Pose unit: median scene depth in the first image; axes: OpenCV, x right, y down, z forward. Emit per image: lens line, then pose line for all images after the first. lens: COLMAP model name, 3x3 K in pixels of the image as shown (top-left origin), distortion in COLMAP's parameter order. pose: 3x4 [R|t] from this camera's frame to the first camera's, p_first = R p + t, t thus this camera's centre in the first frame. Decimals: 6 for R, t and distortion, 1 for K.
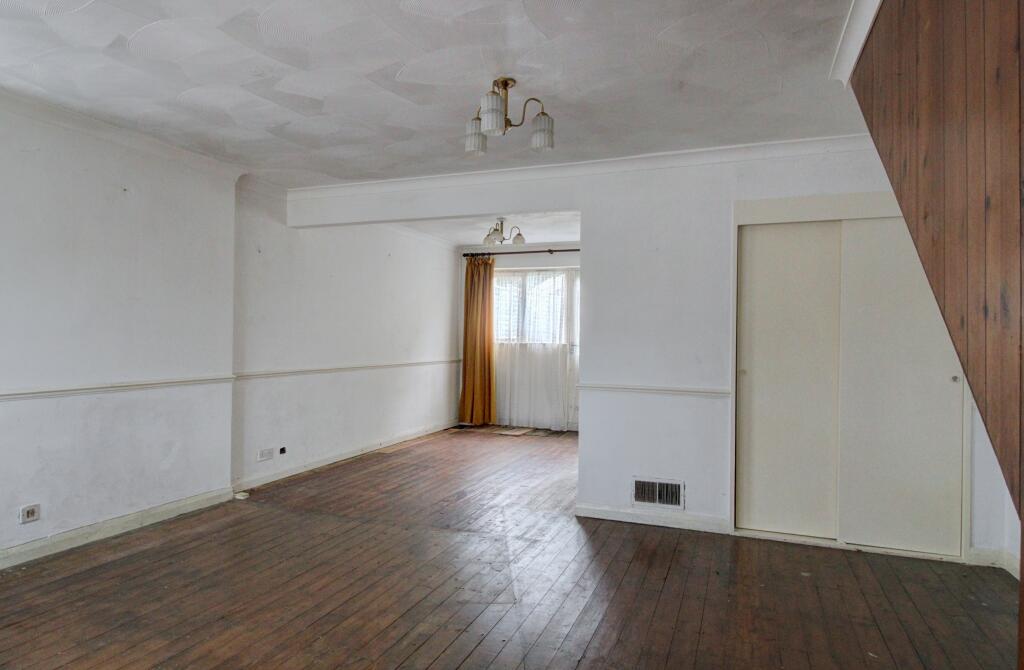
lens RADIAL K [[599.2, 0, 510.4], [0, 599.2, 331.1], [0, 0, 1]] dist [-0.006011, -0.000297]
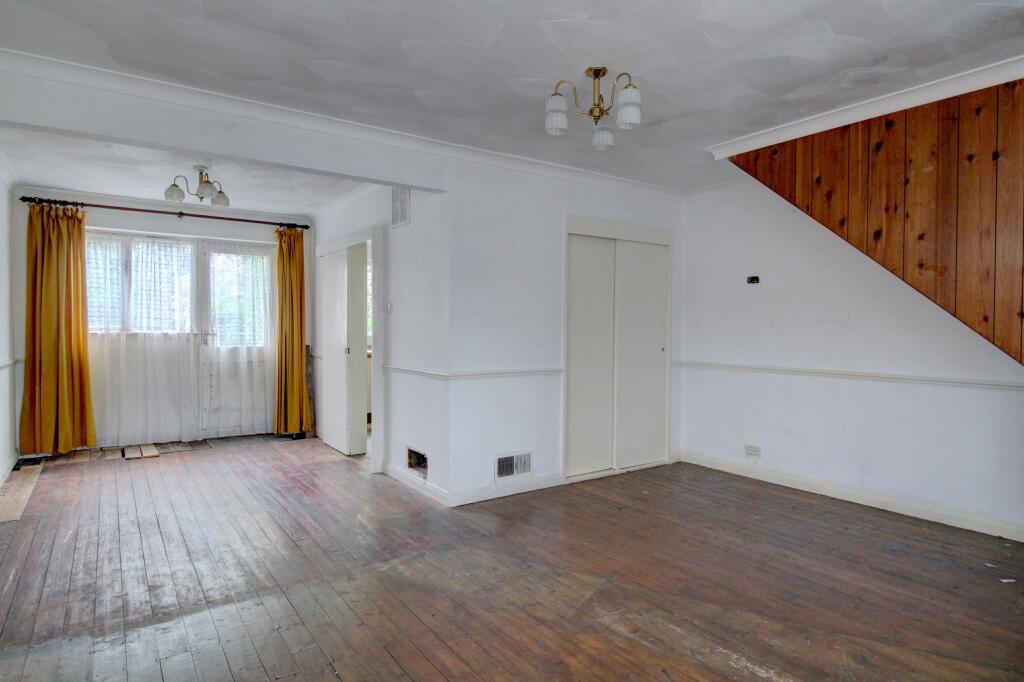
lens RADIAL K [[585.4, 0, 520.4], [0, 585.4, 337.9], [0, 0, 1]] dist [0.008553, -0.005649]
pose [[0.546134, -0.027481, 0.837247, -0.376007], [-0.005127, 0.999333, 0.036145, -0.002675], [-0.837682, -0.024033, 0.545629, 0.232804]]
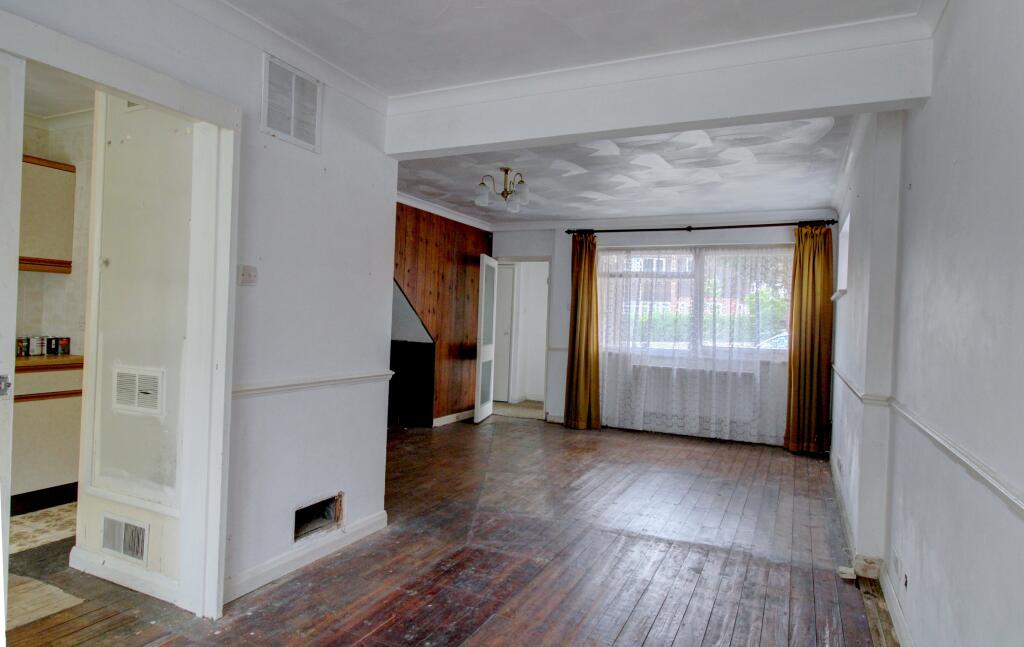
lens RADIAL K [[606.8, 0, 514.2], [0, 606.8, 325.3], [0, 0, 1]] dist [-0.005556, -0.000610]
pose [[-0.997250, -0.045487, 0.058513, -0.069660], [-0.045774, 0.998945, -0.003571, 0.013008], [-0.058289, -0.006240, -0.998280, 1.096925]]
